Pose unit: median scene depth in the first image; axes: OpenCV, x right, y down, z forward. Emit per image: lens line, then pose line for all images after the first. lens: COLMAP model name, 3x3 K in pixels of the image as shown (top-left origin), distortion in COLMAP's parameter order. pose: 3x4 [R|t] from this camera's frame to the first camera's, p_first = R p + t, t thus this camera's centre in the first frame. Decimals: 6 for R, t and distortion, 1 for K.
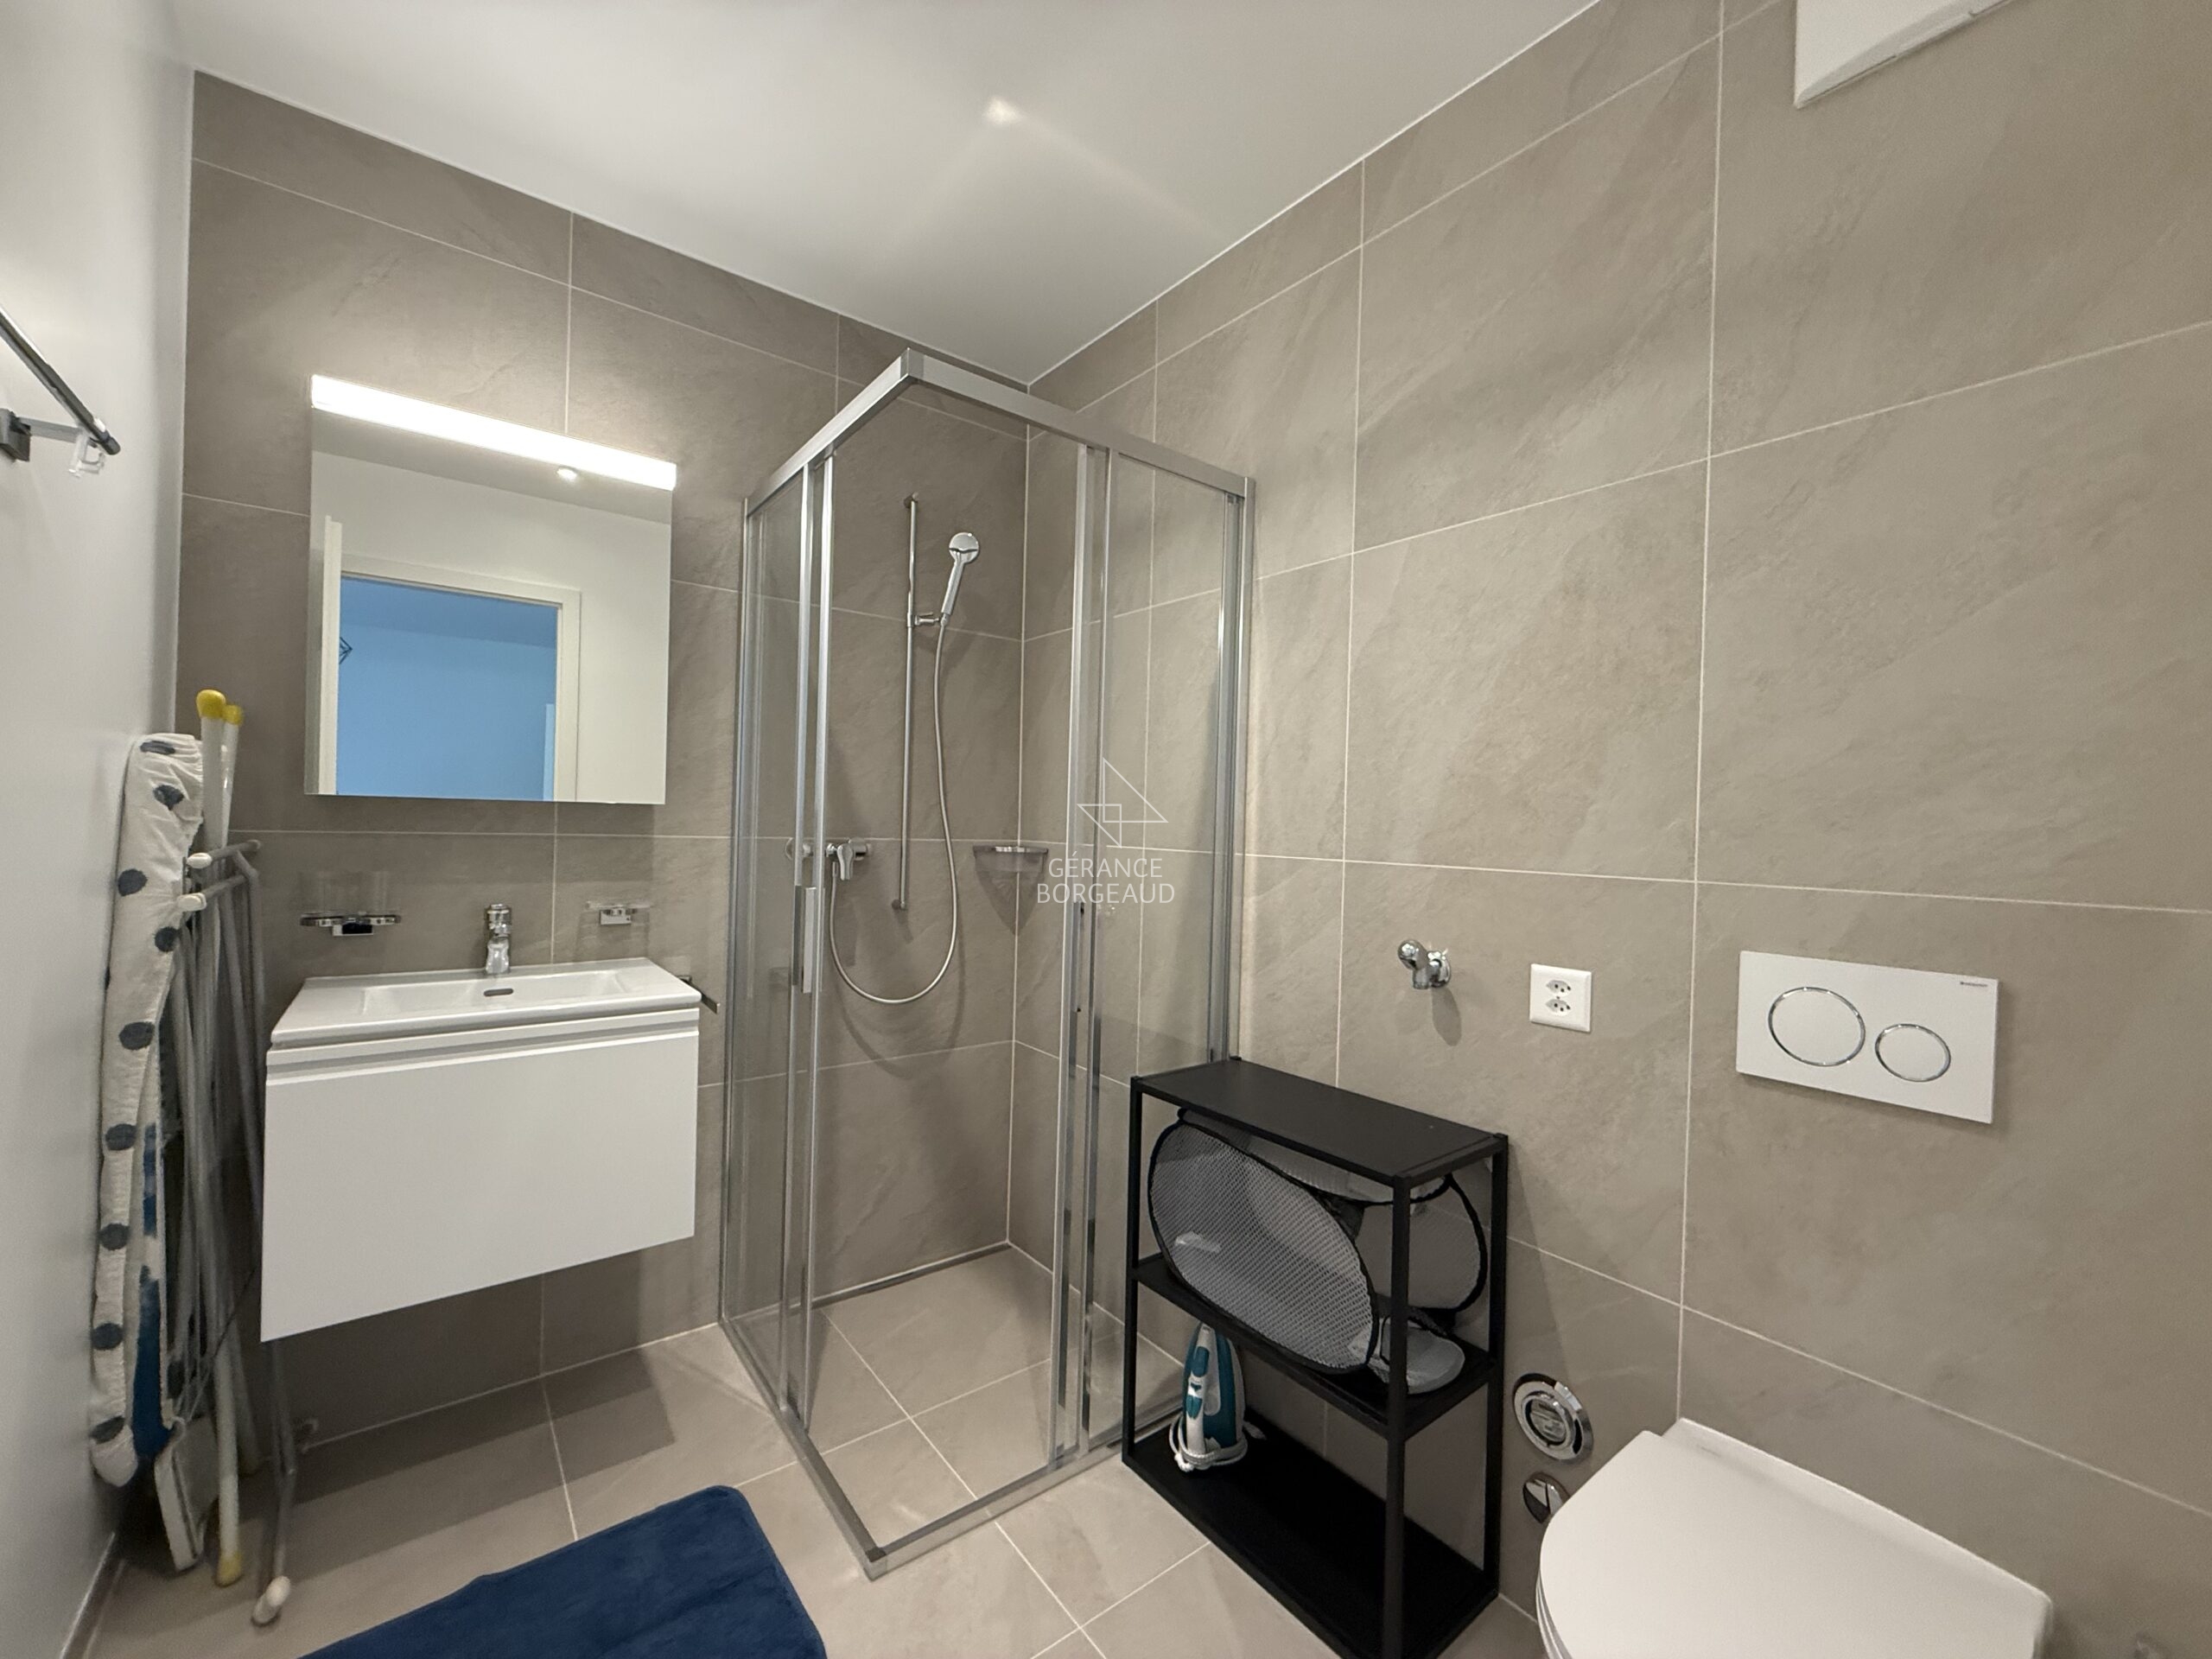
lens RADIAL K [[885.7, 0, 1099.6], [0, 885.7, 826.8], [0, 0, 1]] dist [0.000788, -0.000446]
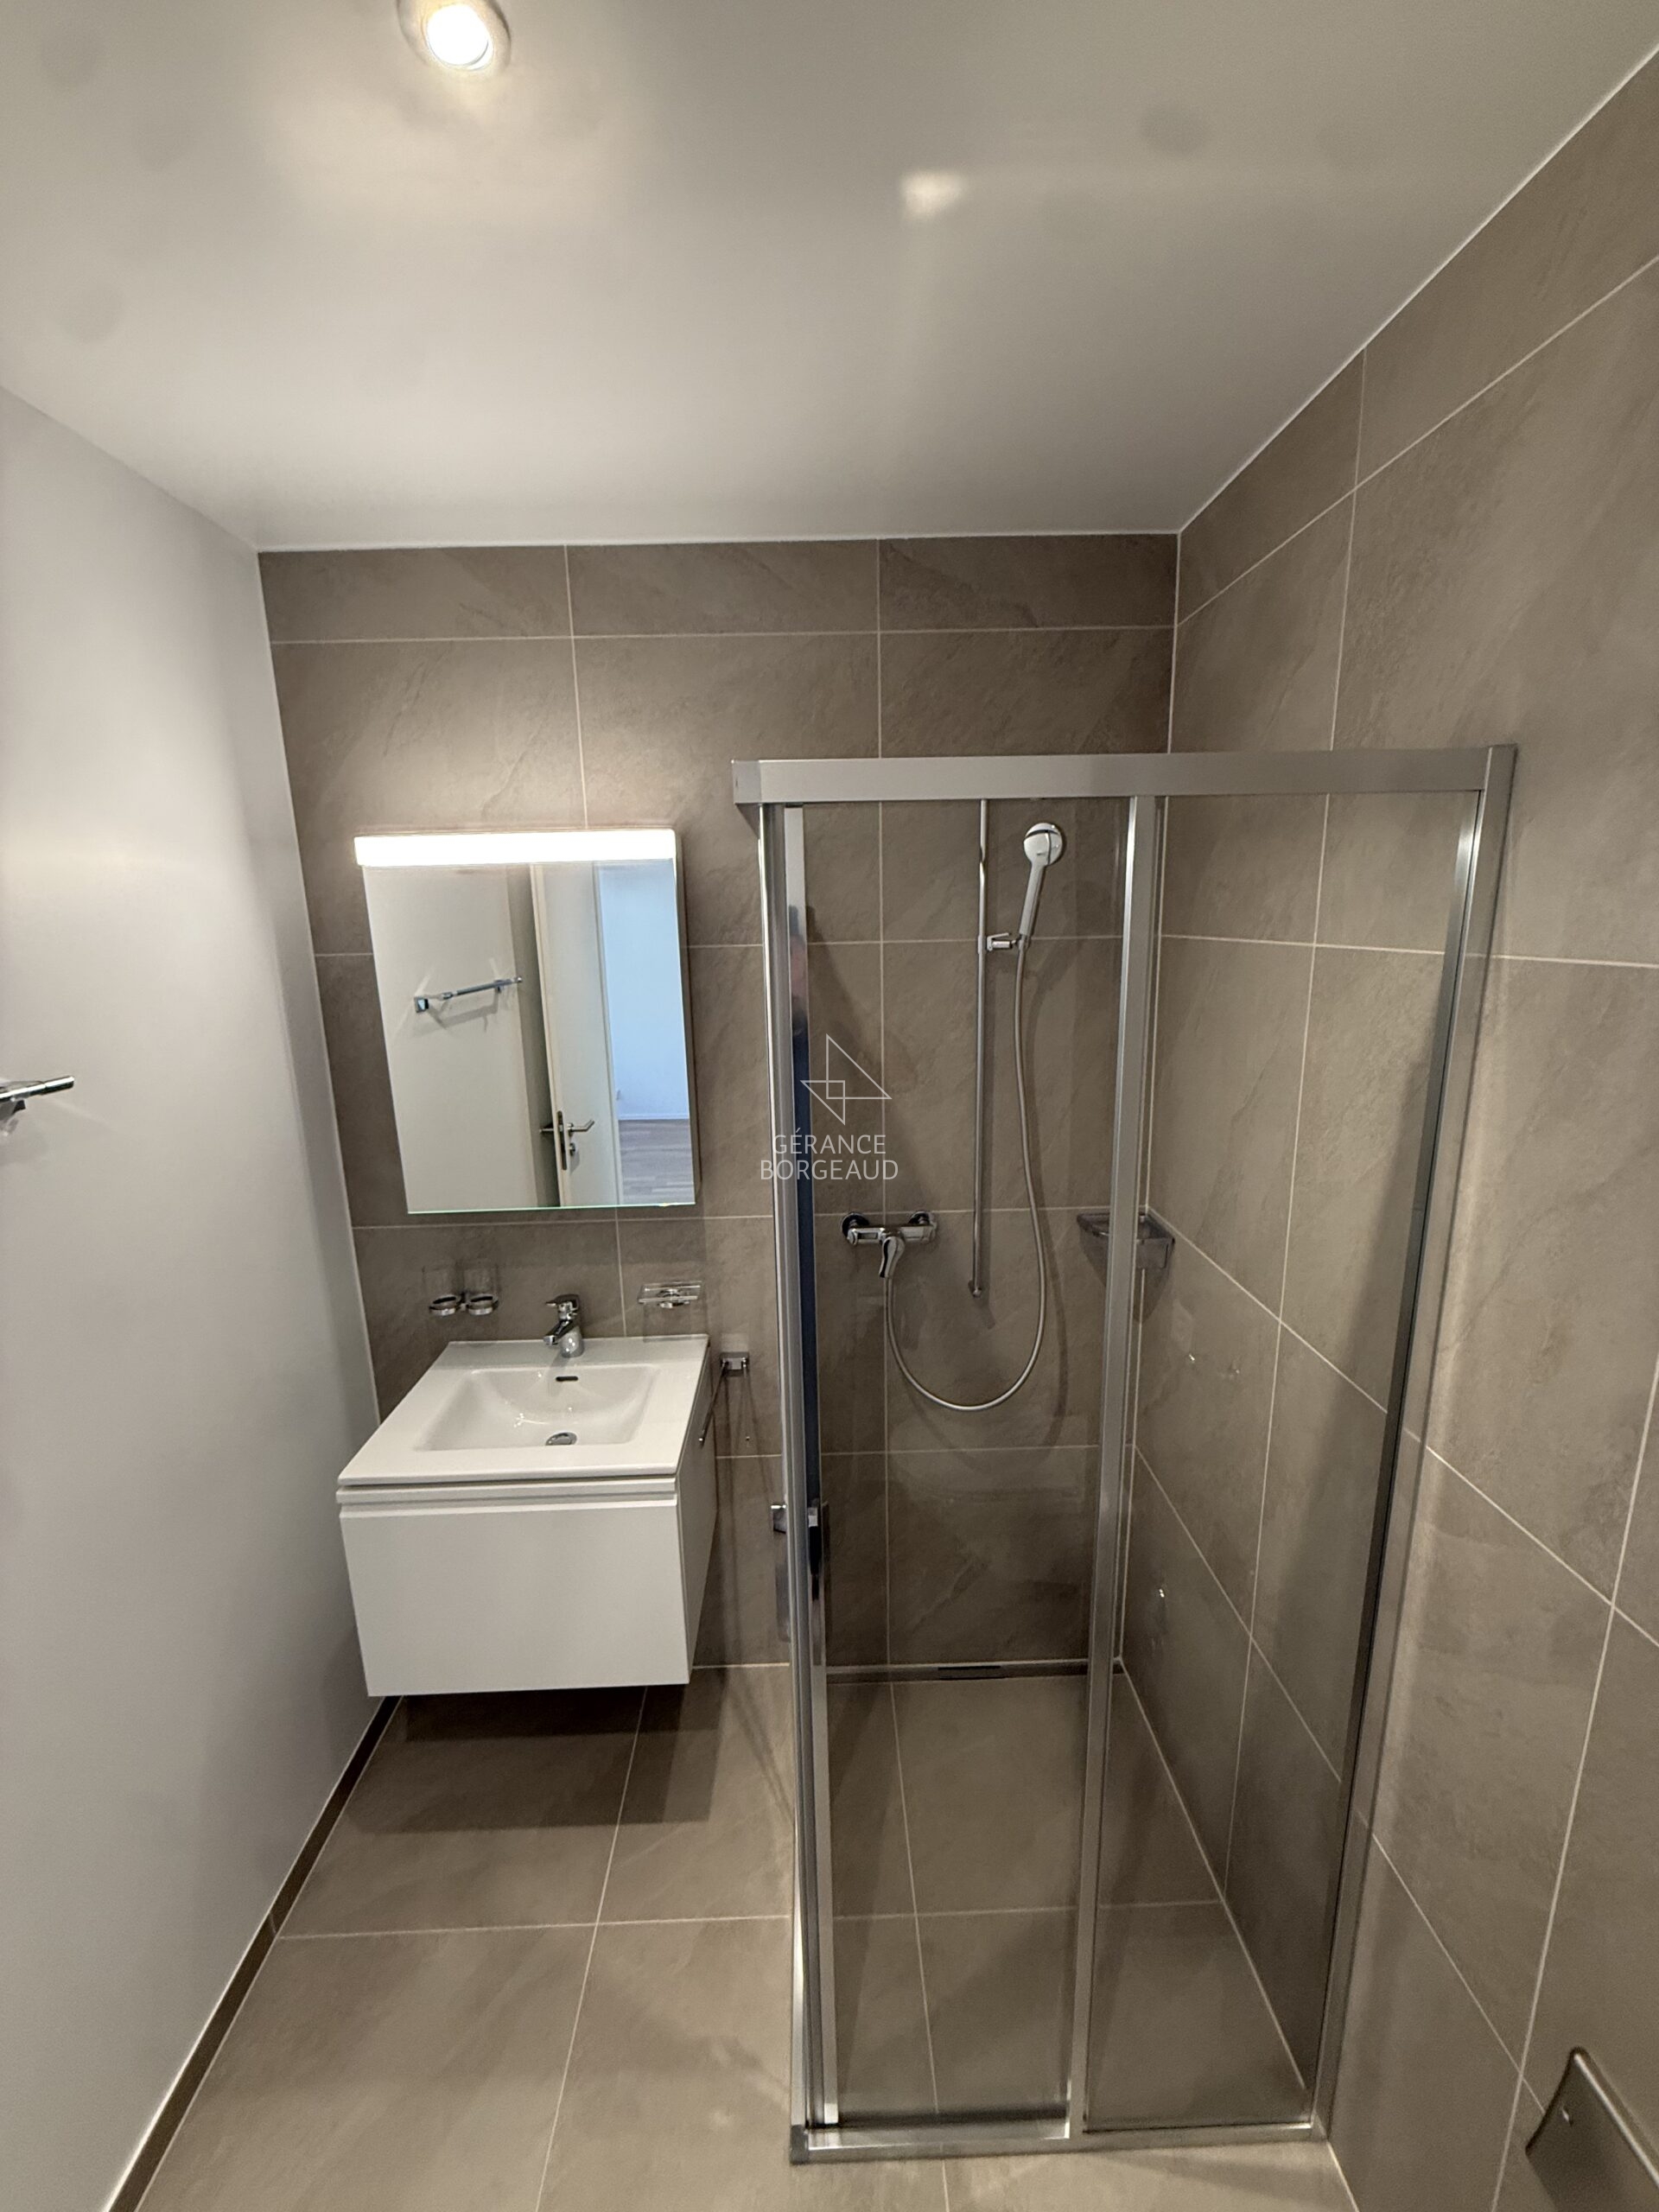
lens RADIAL K [[885.7, 0, 823.1], [0, 885.7, 1111.5], [0, 0, 1]] dist [0.000788, -0.000446]
pose [[0.805392, 0.079341, -0.587408, 0.168963], [0.042735, 0.980650, 0.191049, -0.301311], [0.591200, -0.178972, 0.786417, 0.362225]]
